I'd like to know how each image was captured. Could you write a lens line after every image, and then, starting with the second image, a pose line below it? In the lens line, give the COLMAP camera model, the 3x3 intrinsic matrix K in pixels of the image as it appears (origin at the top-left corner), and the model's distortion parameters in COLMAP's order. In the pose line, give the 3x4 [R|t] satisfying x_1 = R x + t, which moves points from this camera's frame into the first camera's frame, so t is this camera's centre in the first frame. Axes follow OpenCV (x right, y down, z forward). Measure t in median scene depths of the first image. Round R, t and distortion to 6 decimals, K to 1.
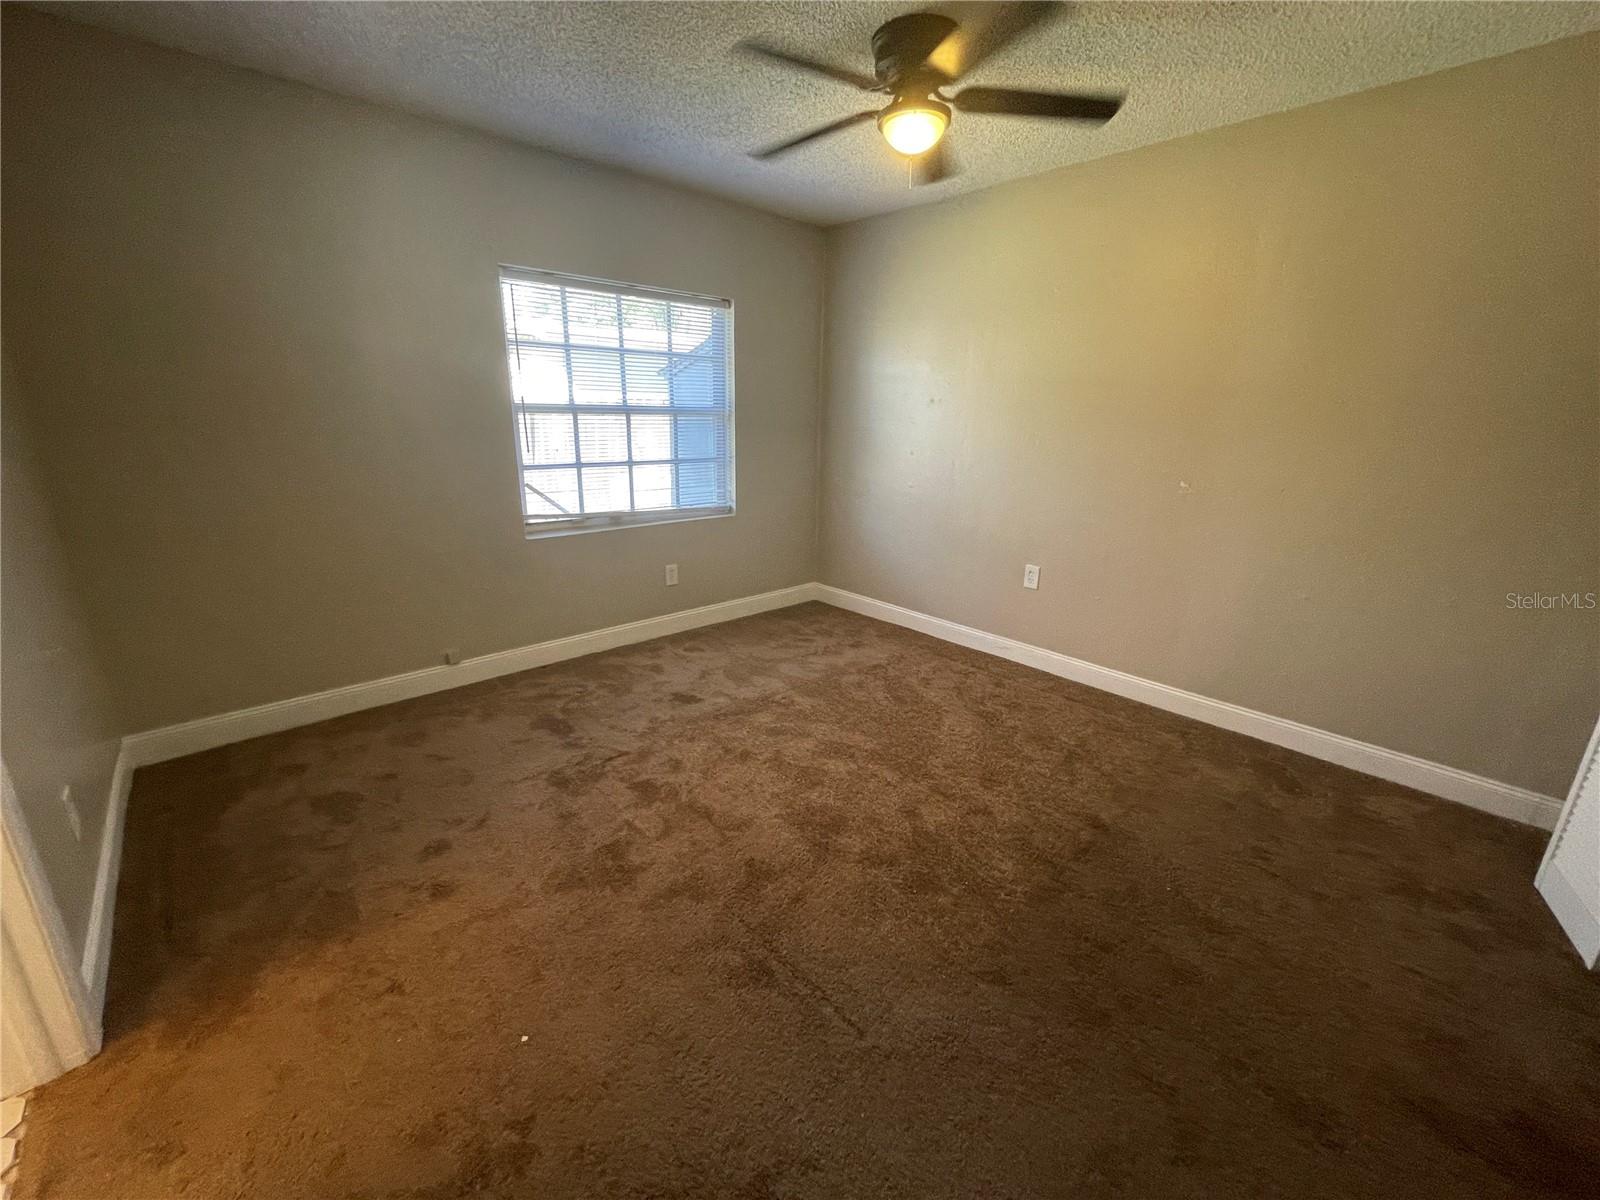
lens RADIAL K [[645.7, 0, 799.9], [0, 645.7, 597.5], [0, 0, 1]] dist [-0.002404, 0.000381]
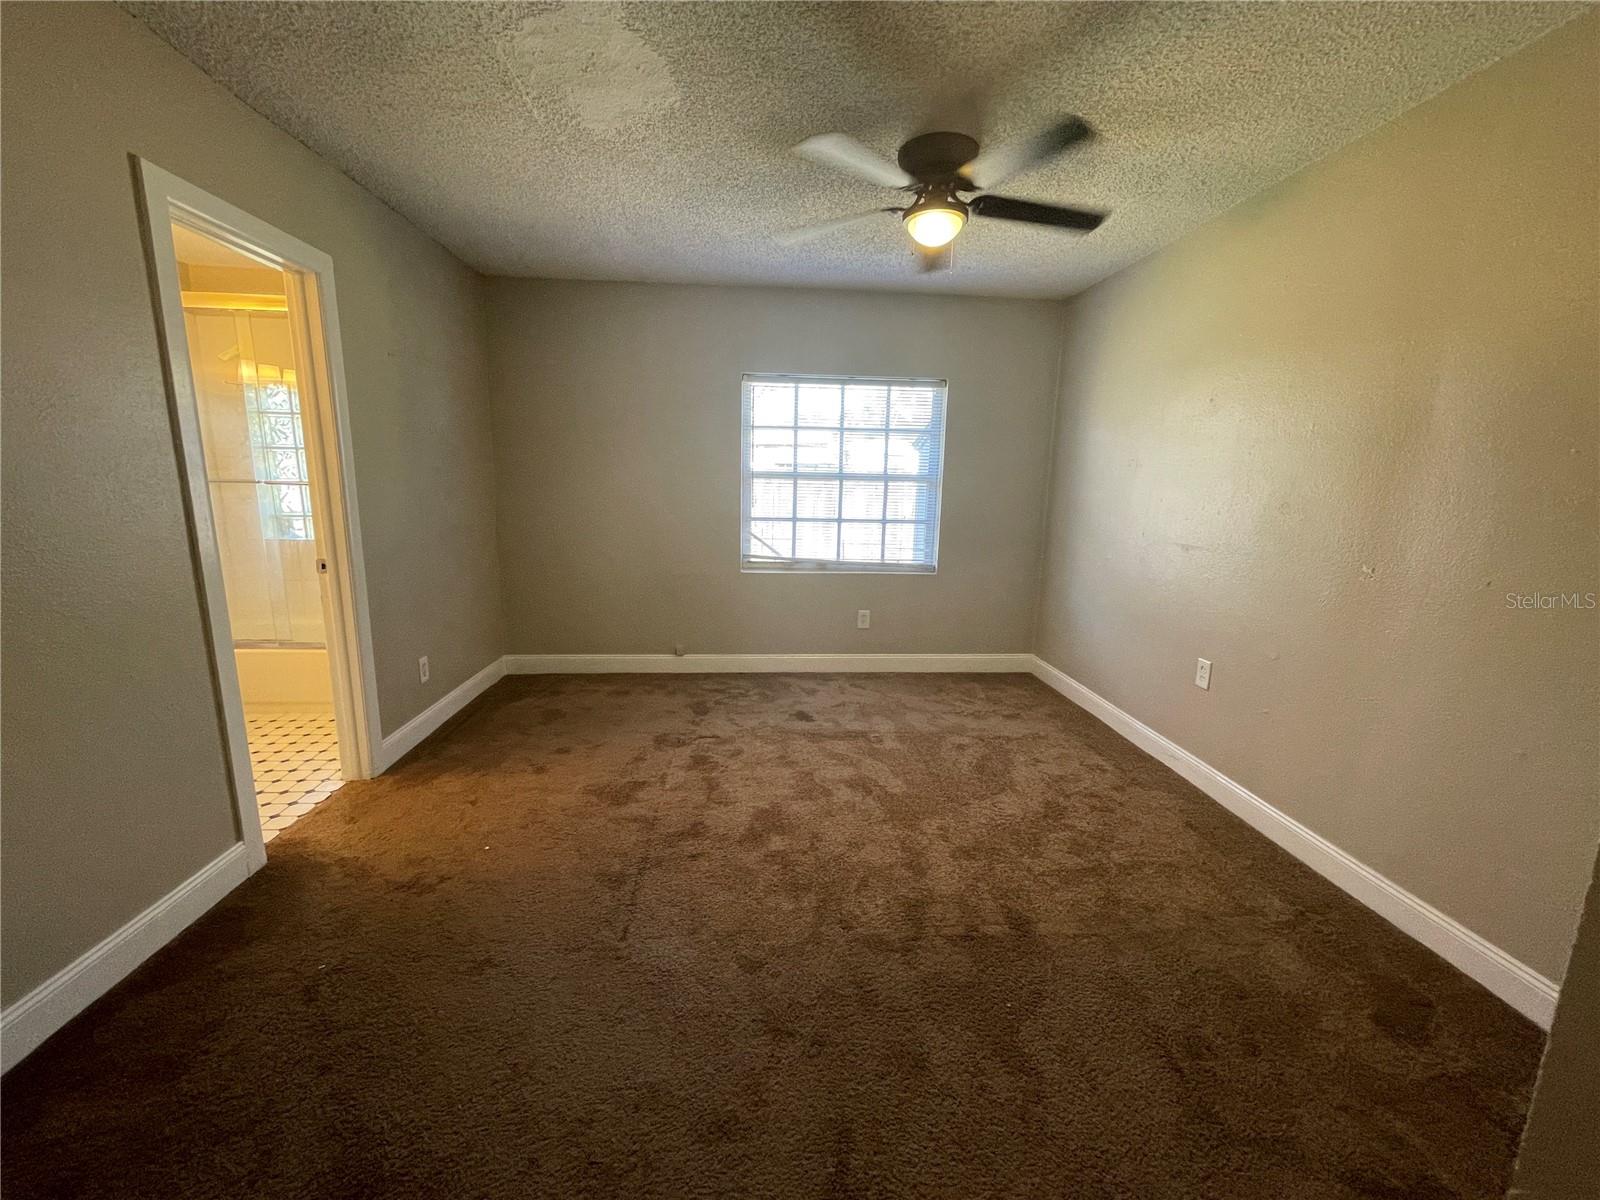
lens RADIAL K [[647.2, 0, 798.8], [0, 647.2, 589.9], [0, 0, 1]] dist [-0.001615, 0.000013]
pose [[0.785085, 0.102991, -0.610765, 0.478758], [-0.178735, 0.981801, -0.064191, 0.008623], [0.593039, 0.159561, 0.789205, 0.038651]]
